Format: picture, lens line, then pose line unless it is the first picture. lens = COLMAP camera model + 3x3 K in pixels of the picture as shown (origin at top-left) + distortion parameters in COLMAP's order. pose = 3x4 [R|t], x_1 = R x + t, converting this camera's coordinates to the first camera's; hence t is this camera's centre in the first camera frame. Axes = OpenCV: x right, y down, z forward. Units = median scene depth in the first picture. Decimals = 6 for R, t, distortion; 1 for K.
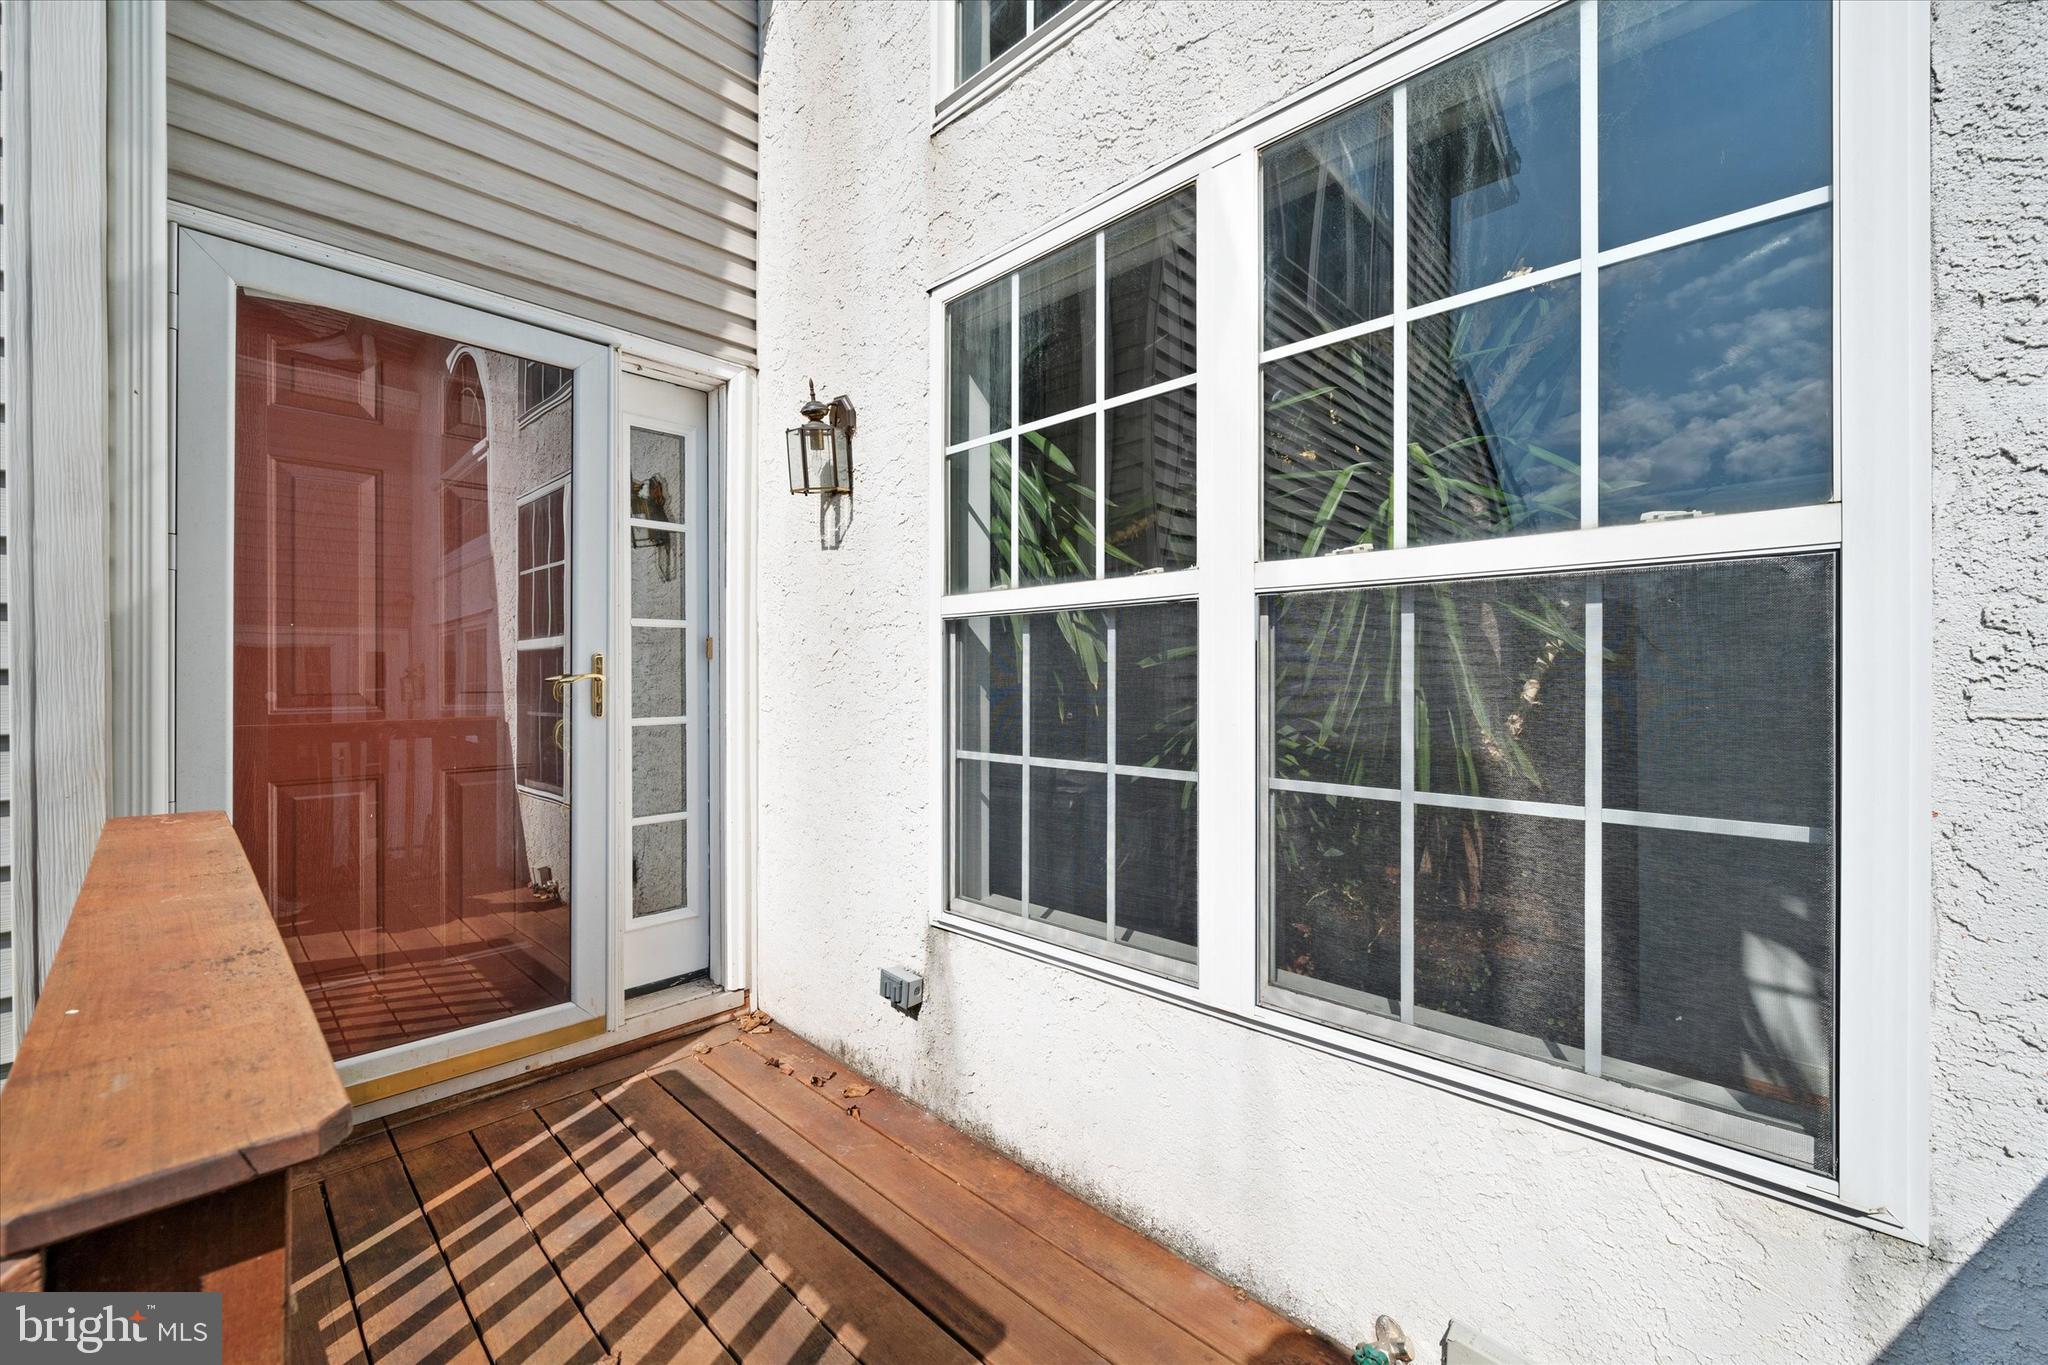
lens RADIAL K [[818.1, 0, 1013.9], [0, 818.1, 652.7], [0, 0, 1]] dist [-0.001085, 0.000012]
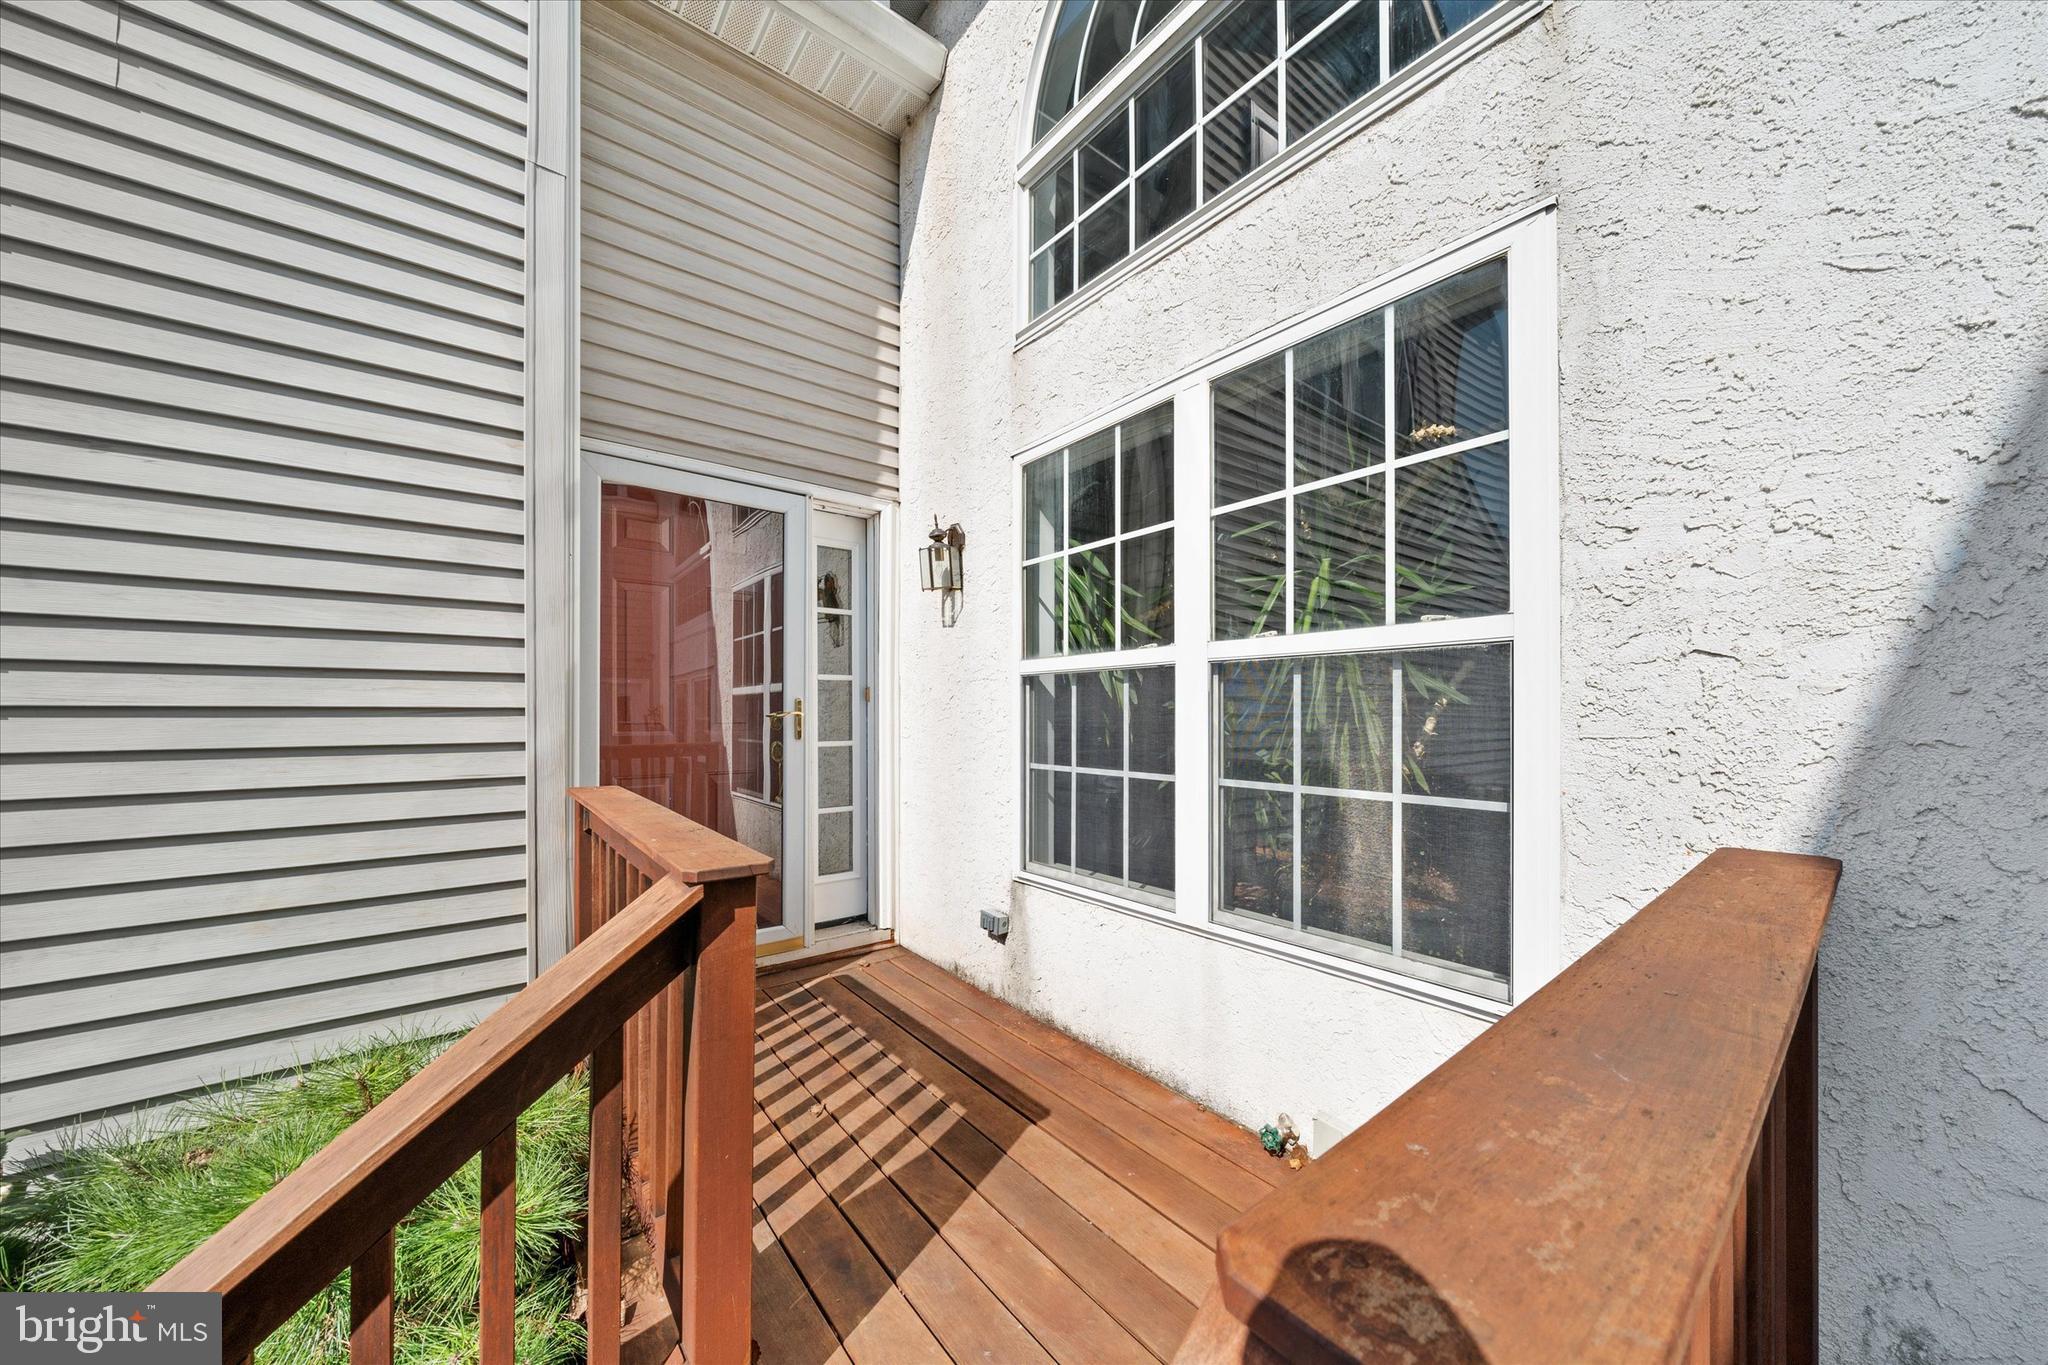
lens RADIAL K [[781.0, 0, 1016.6], [0, 781.0, 691.4], [0, 0, 1]] dist [-0.000523, -0.000066]
pose [[0.989762, -0.000651, -0.142729, 0.110181], [0.000158, 0.999994, -0.003465, -0.007125], [0.142730, 0.003407, 0.989756, -0.420140]]
